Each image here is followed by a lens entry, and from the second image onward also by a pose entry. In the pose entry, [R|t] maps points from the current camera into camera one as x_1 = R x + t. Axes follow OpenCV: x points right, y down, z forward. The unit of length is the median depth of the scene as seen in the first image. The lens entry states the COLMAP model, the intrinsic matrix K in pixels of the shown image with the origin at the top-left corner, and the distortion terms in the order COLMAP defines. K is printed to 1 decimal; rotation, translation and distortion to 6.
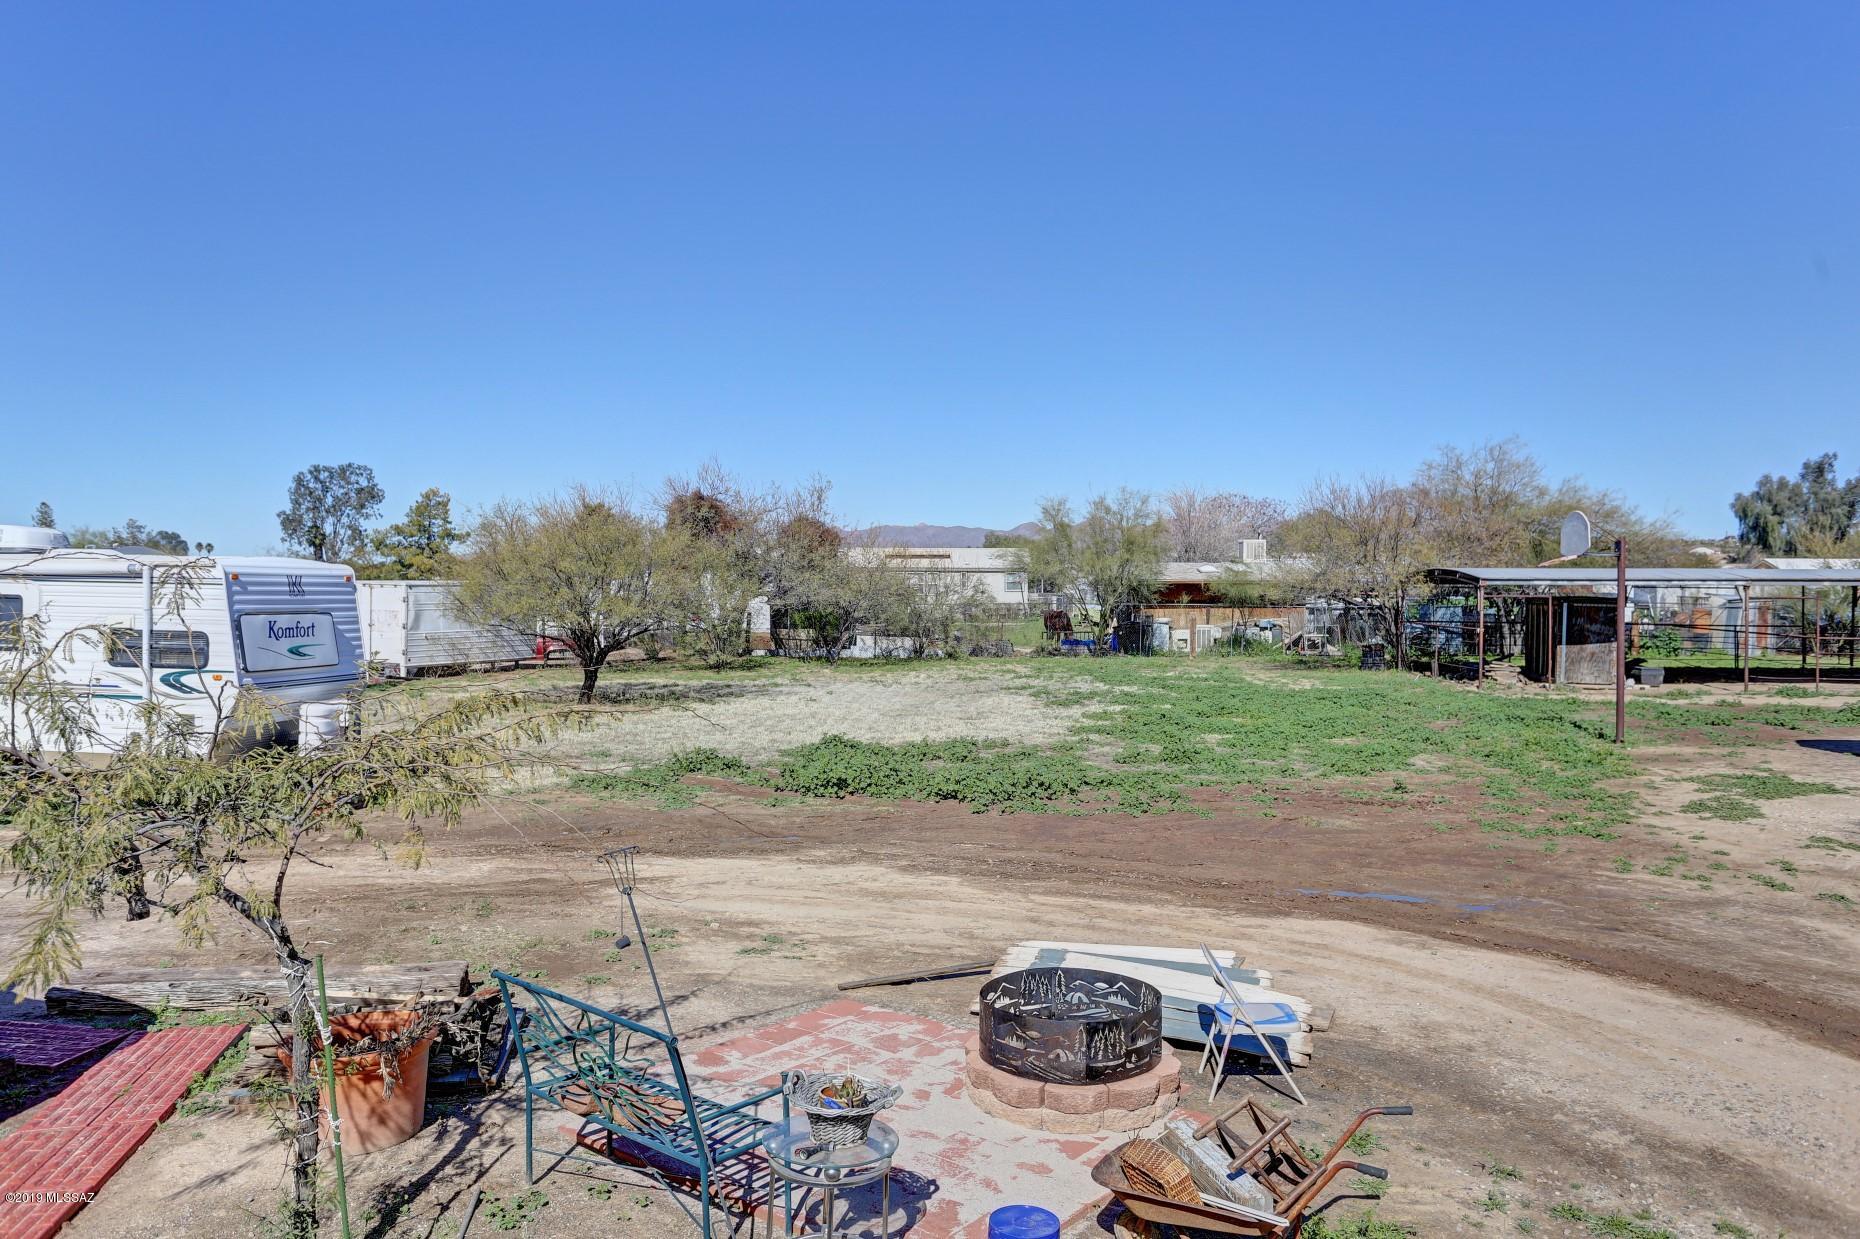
lens RADIAL K [[1357.3, 0, 930.0], [0, 1357.3, 619.5], [0, 0, 1]] dist [0.000261, -0.000006]
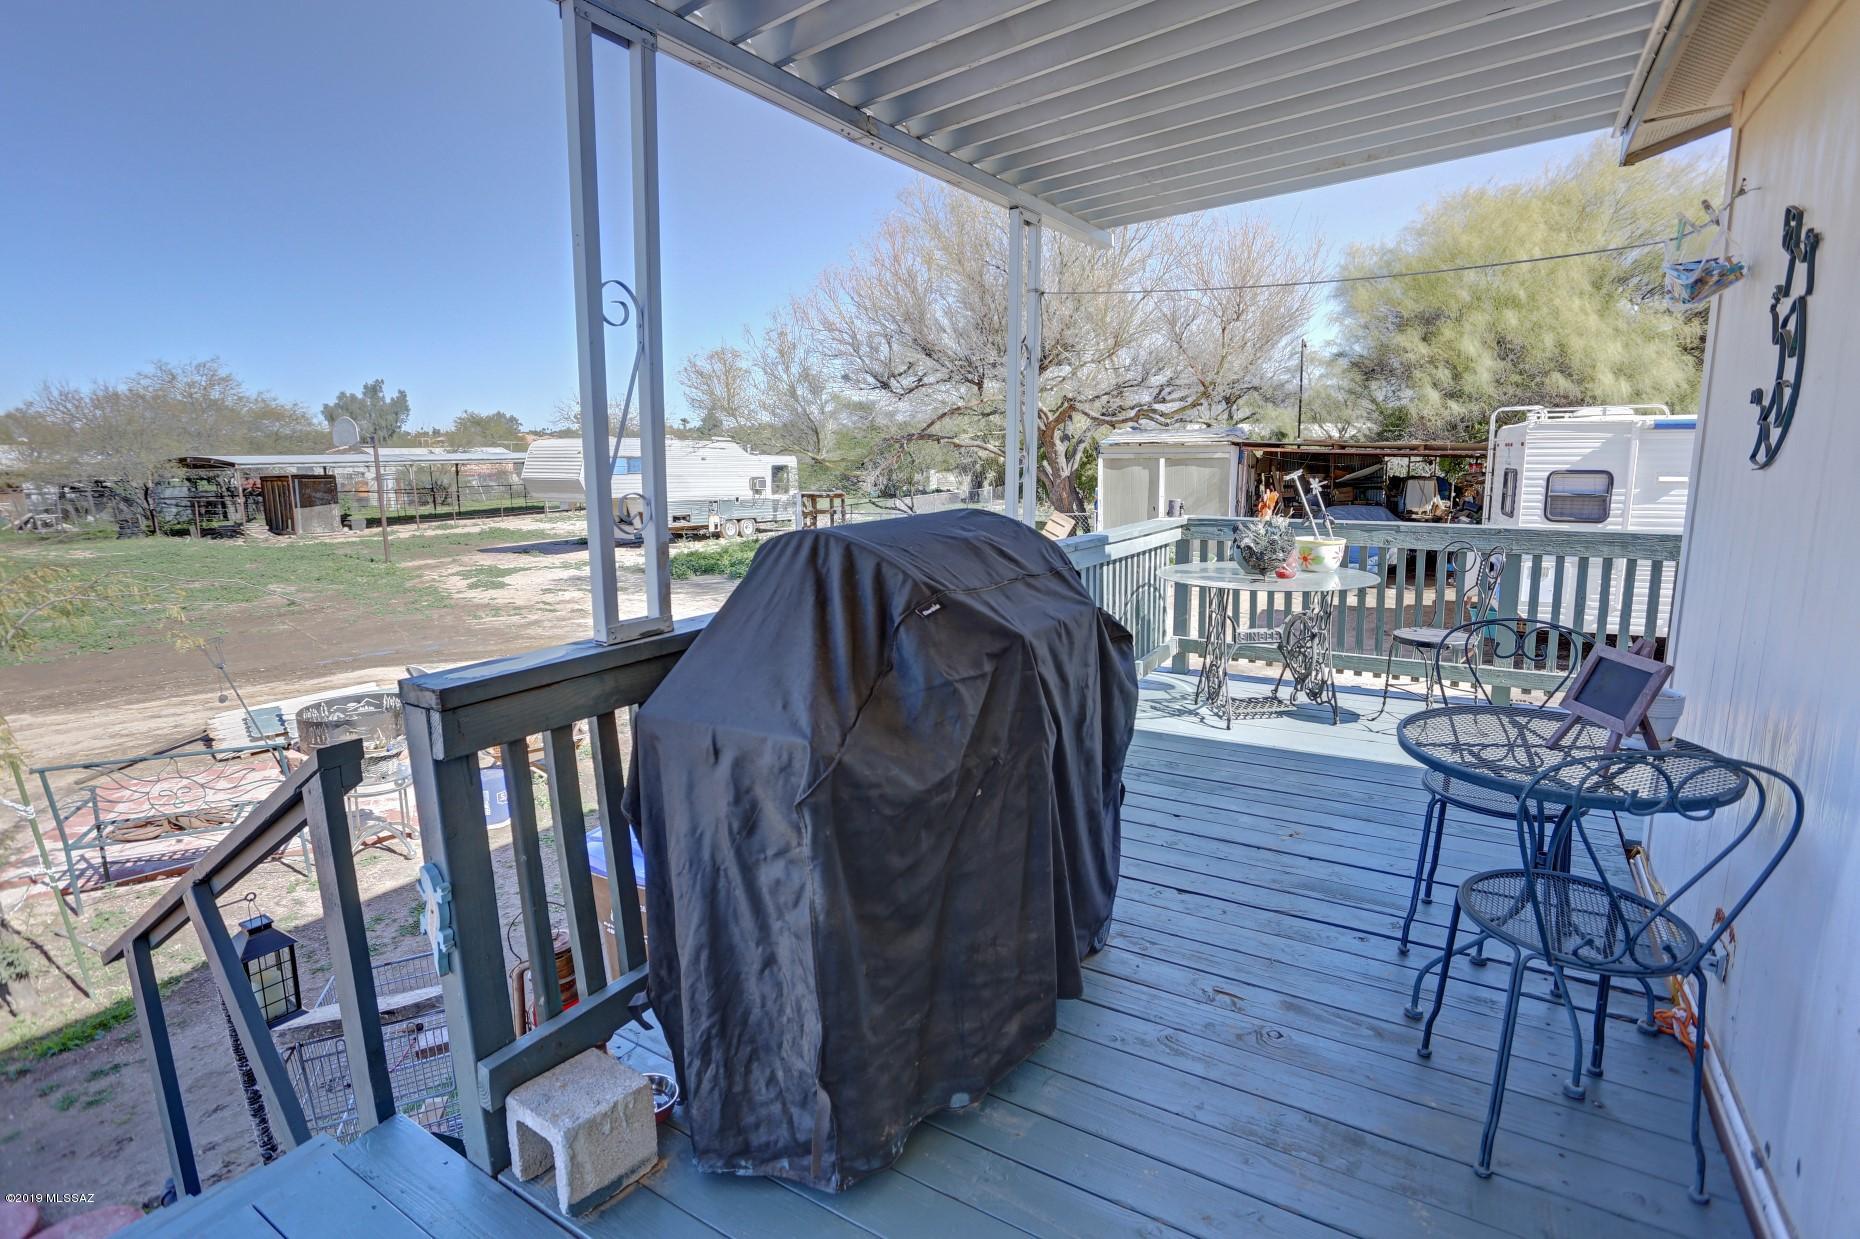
lens RADIAL K [[905.5, 0, 930.0], [0, 905.5, 619.5], [0, 0, 1]] dist [-0.077631, 0.038804]
pose [[0.418734, -0.172742, 0.891528, -0.109960], [0.040240, 0.984306, 0.171819, 0.001472], [-0.907217, -0.036072, 0.419113, -0.024883]]
